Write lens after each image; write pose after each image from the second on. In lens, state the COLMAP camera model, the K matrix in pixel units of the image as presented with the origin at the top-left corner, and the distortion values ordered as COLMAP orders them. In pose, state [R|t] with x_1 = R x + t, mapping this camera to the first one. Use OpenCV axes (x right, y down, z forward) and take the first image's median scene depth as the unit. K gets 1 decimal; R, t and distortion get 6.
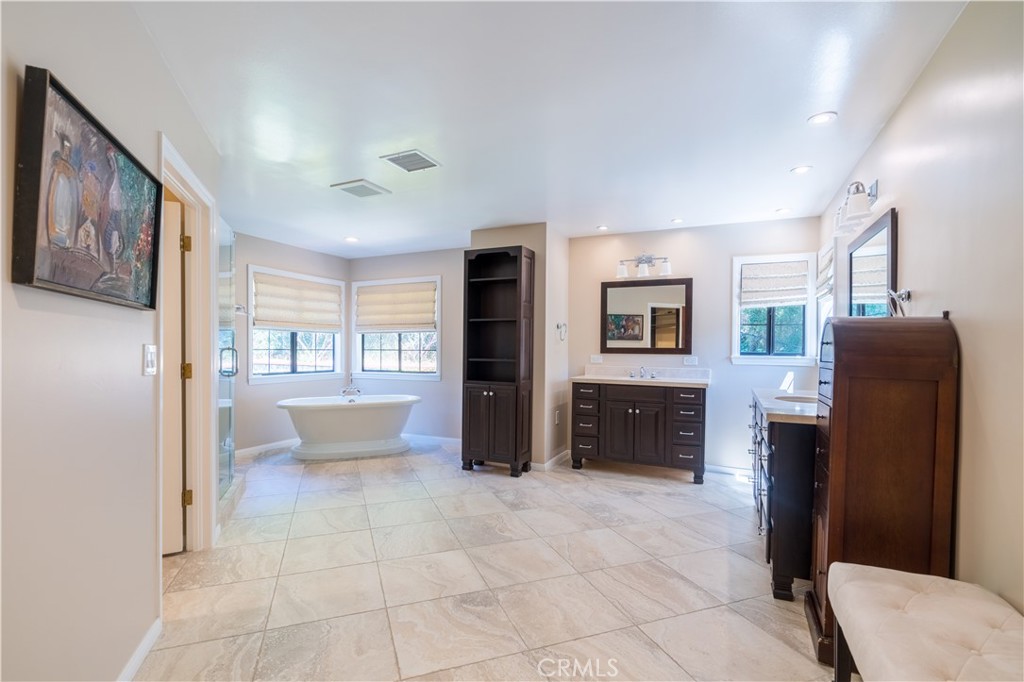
lens RADIAL K [[467.2, 0, 511.5], [0, 467.2, 346.5], [0, 0, 1]] dist [0.001347, -0.001356]
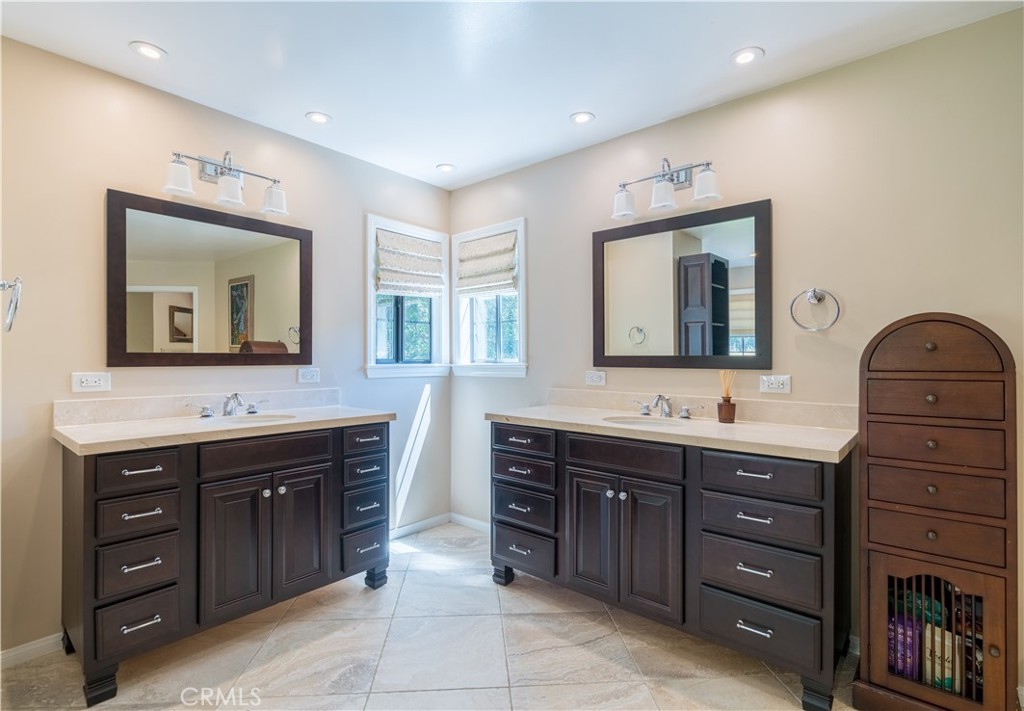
lens RADIAL K [[497.3, 0, 511.3], [0, 497.3, 353.1], [0, 0, 1]] dist [0.004338, 0.000249]
pose [[0.277439, -0.002516, 0.960740, -0.136793], [-0.004447, 0.999982, 0.003903, -0.000395], [-0.960733, -0.005355, 0.277423, 0.618971]]
